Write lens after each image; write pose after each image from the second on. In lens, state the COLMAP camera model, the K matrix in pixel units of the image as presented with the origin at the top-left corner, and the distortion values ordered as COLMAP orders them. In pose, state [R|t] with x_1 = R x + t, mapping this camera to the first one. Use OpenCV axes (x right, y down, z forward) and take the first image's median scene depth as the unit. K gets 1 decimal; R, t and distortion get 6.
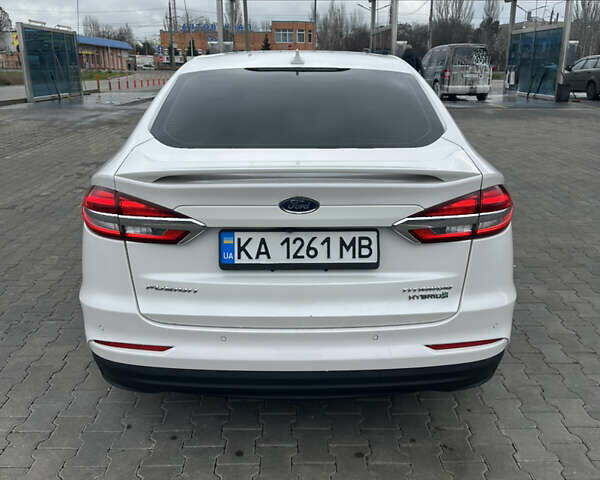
lens RADIAL K [[557.7, 0, 300.0], [0, 557.7, 240.0], [0, 0, 1]] dist [0.117236, -0.204304]
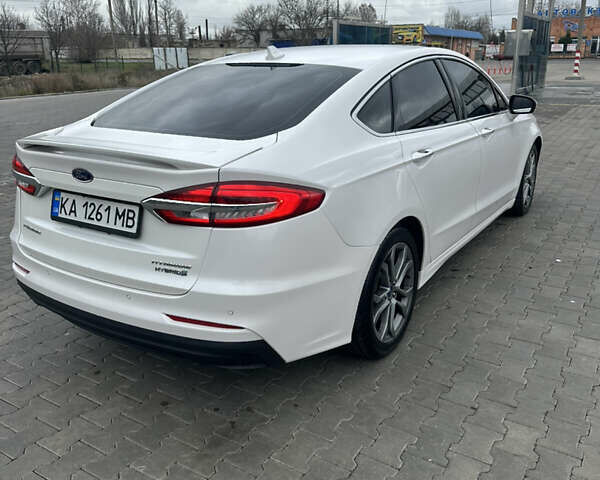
lens RADIAL K [[557.7, 0, 300.0], [0, 557.7, 240.0], [0, 0, 1]] dist [0.117236, -0.204304]
pose [[0.833578, 0.163648, -0.527605, 1.023144], [-0.155267, 0.986017, 0.060524, -0.068371], [0.530132, 0.031468, 0.847331, 0.189183]]
